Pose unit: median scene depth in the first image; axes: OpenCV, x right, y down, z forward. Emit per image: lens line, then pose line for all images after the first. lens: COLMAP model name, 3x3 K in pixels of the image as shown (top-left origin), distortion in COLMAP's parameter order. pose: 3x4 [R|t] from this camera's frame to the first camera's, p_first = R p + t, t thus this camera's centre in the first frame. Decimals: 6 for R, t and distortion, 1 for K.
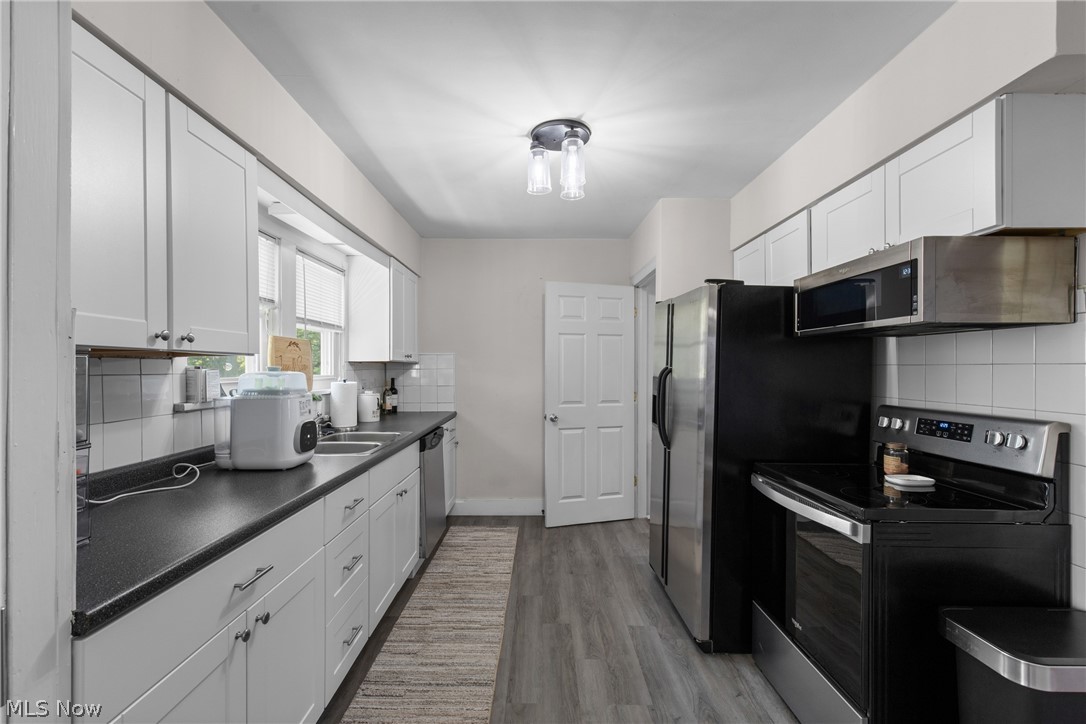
lens RADIAL K [[494.0, 0, 552.1], [0, 494.0, 363.0], [0, 0, 1]] dist [0.004186, -0.000366]
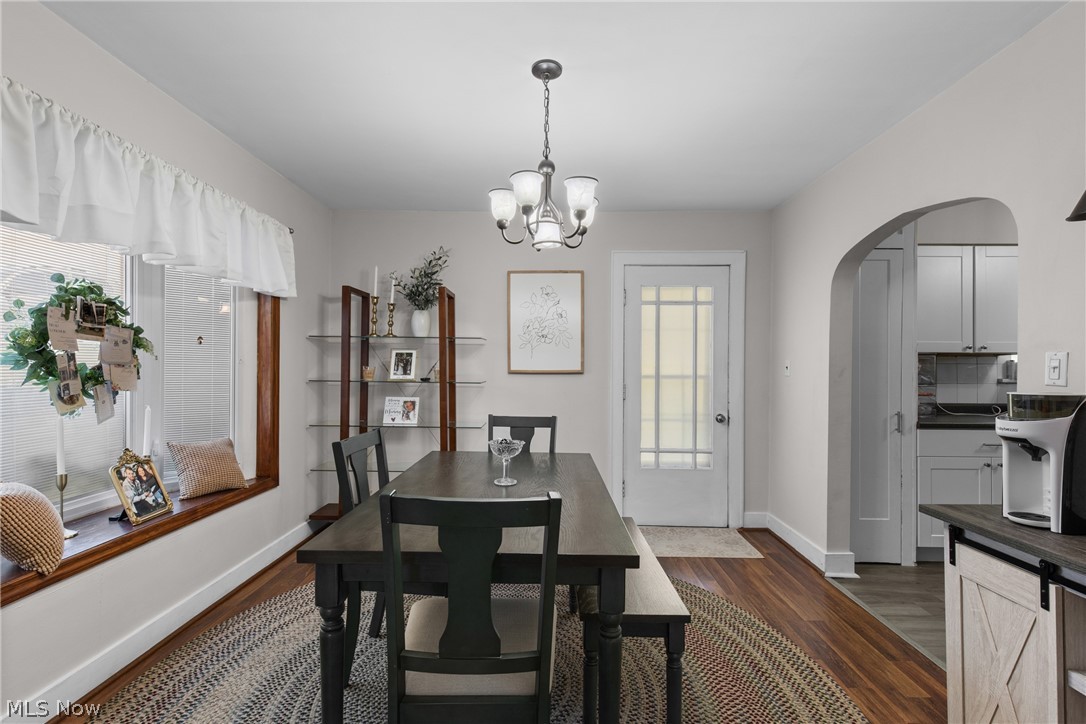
lens RADIAL K [[494.0, 0, 536.4], [0, 494.0, 365.5], [0, 0, 1]] dist [0.004186, -0.000366]
pose [[-0.040845, -0.000680, -0.999165, 0.829488], [-0.001524, 0.999999, -0.000619, 0.019729], [0.999164, 0.001498, -0.040846, -0.497423]]
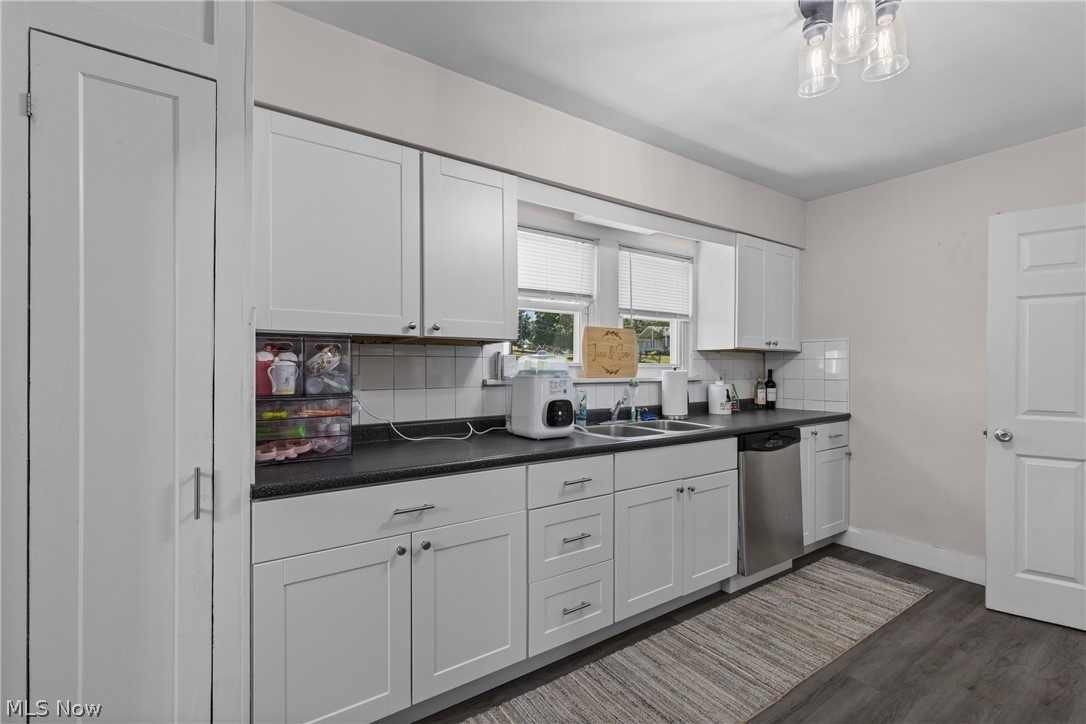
lens RADIAL K [[494.0, 0, 544.6], [0, 494.0, 366.7], [0, 0, 1]] dist [0.004186, -0.000366]
pose [[0.549718, 0.002022, -0.835348, 0.276984], [0.005574, 0.999966, 0.006088, 0.025333], [0.835332, -0.008003, 0.549688, 0.248886]]
